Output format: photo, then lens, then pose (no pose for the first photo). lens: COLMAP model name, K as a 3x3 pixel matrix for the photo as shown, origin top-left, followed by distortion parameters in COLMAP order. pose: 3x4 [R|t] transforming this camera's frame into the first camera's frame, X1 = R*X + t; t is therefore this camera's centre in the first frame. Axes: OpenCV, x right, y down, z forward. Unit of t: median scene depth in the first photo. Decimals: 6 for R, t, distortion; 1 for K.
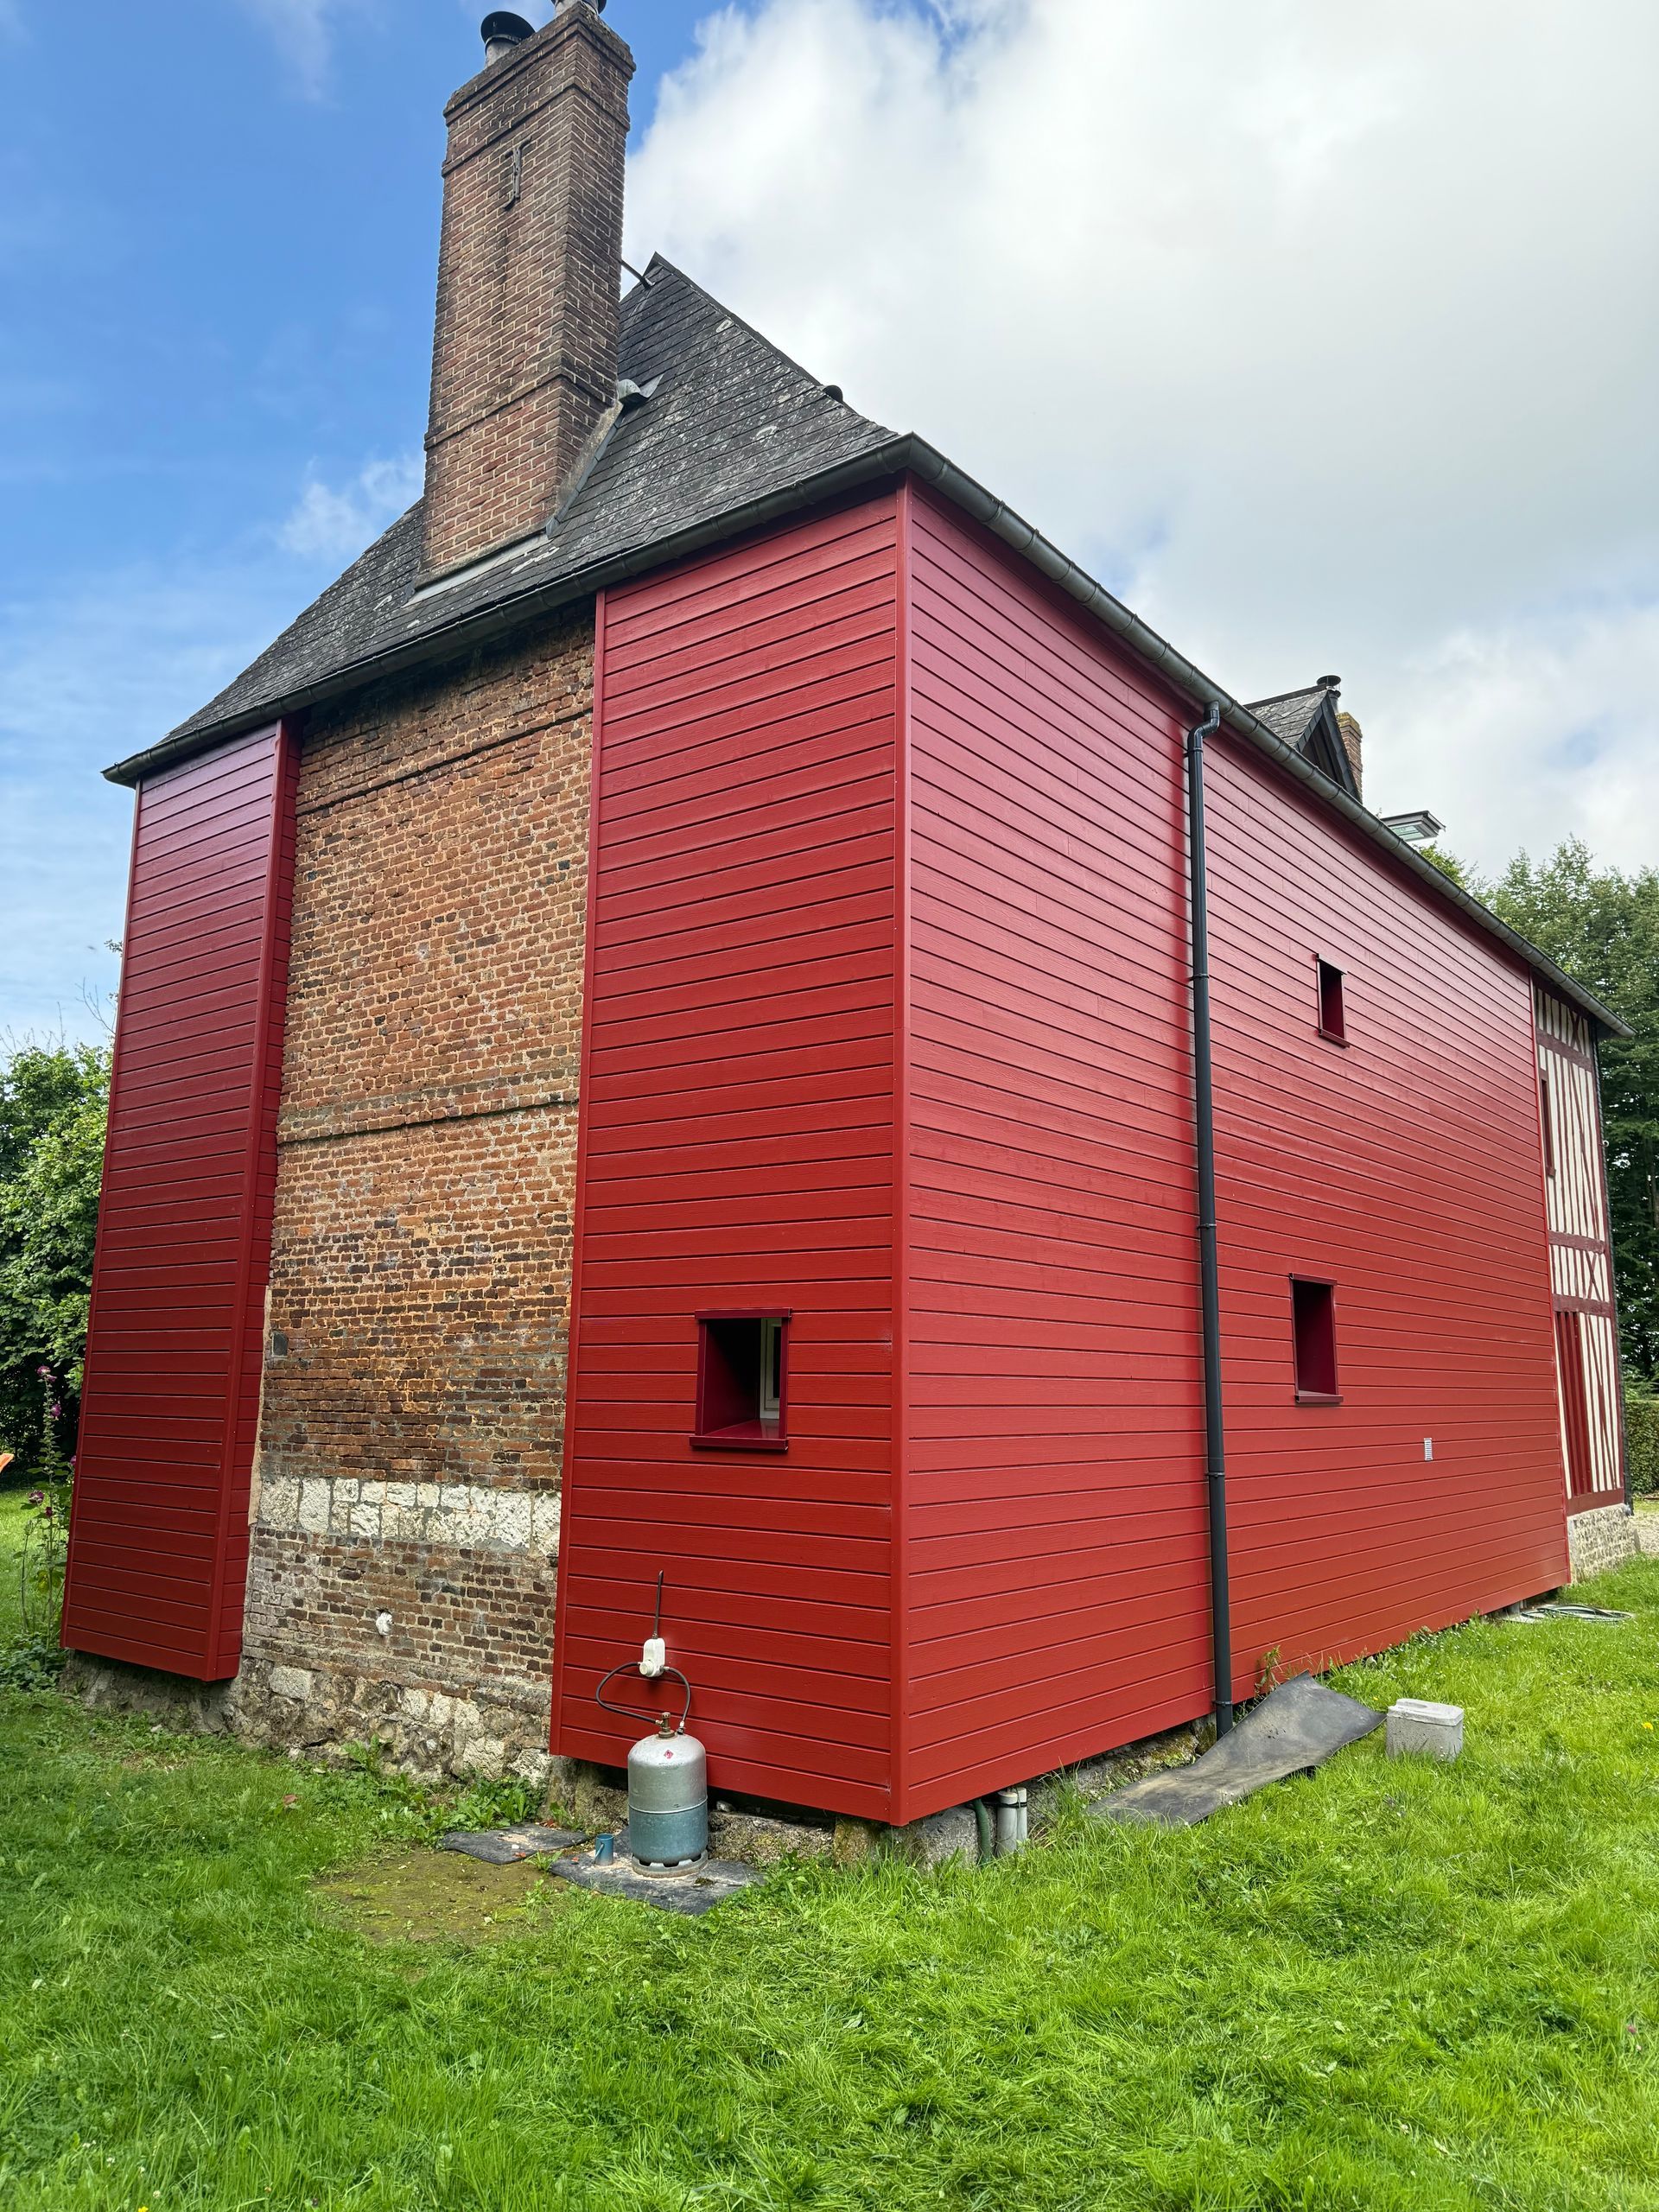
lens RADIAL K [[1618.2, 0, 834.5], [0, 1618.2, 1105.6], [0, 0, 1]] dist [0.113529, -0.098451]
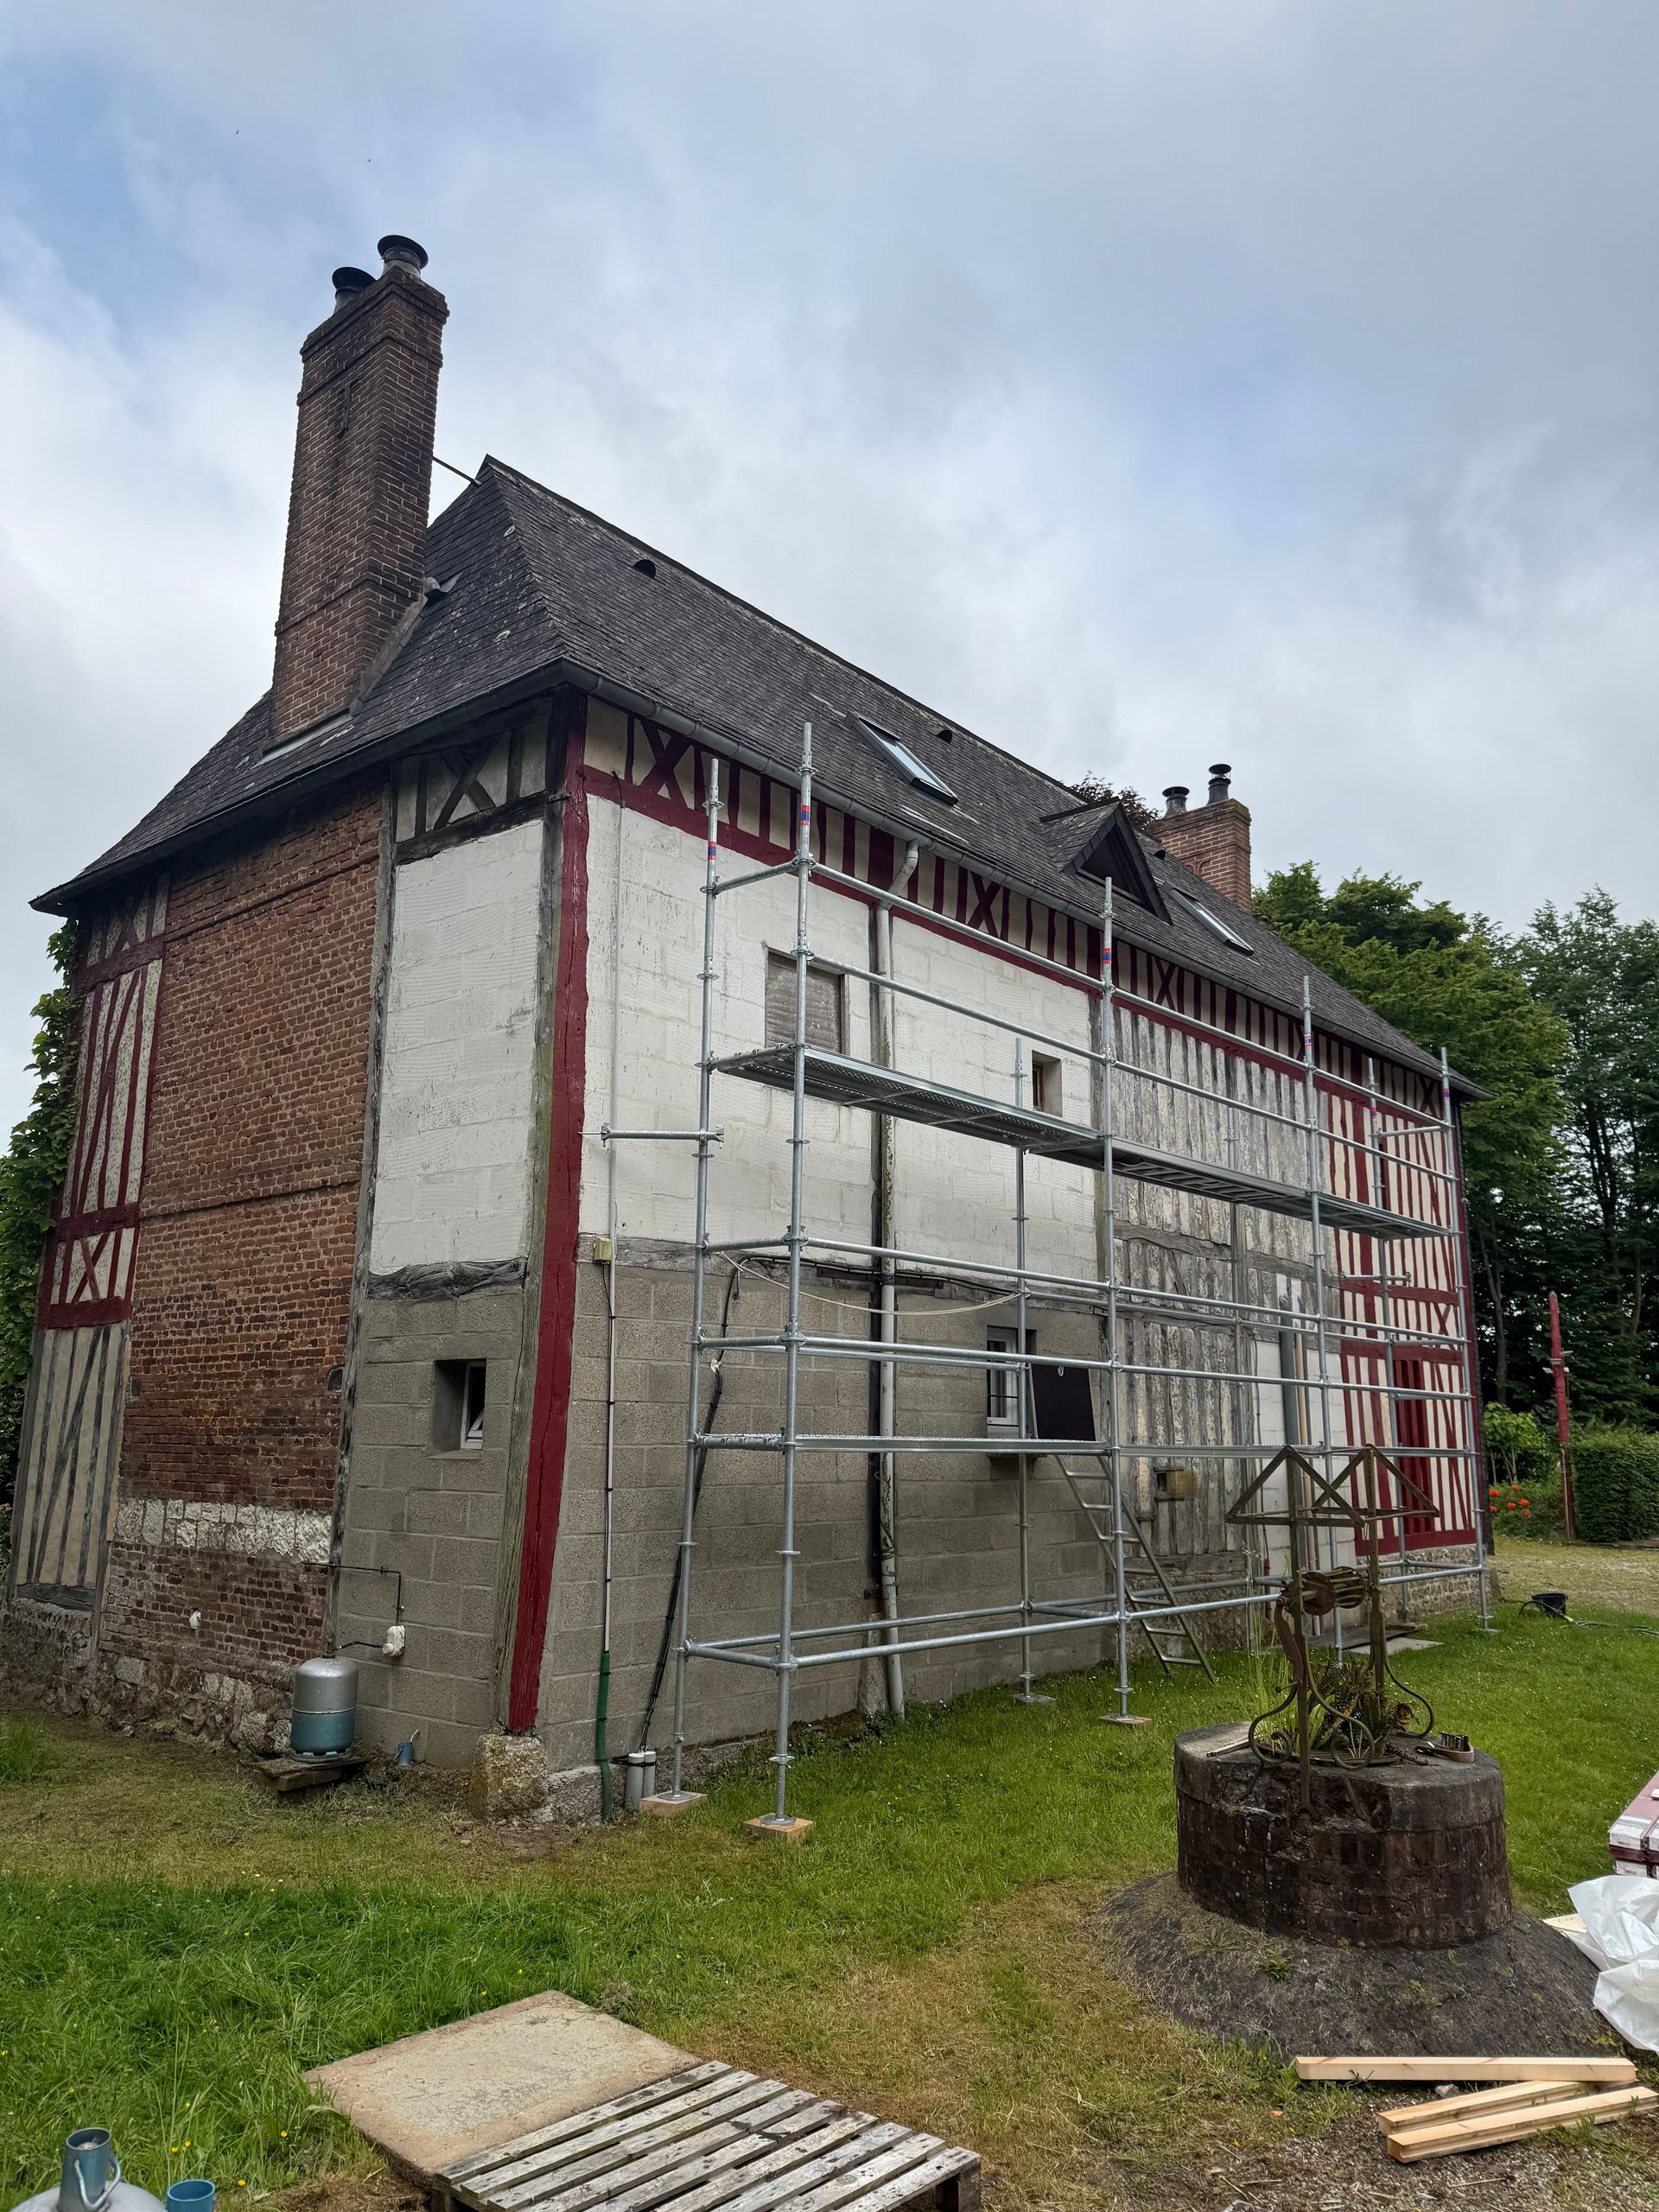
lens RADIAL K [[1618.2, 0, 826.8], [0, 1618.2, 1111.3], [0, 0, 1]] dist [0.113529, -0.098451]
pose [[0.997382, -0.009050, -0.071750, 0.262533], [0.007310, 0.999674, -0.024478, -0.023210], [0.071948, 0.023890, 0.997122, -0.172602]]
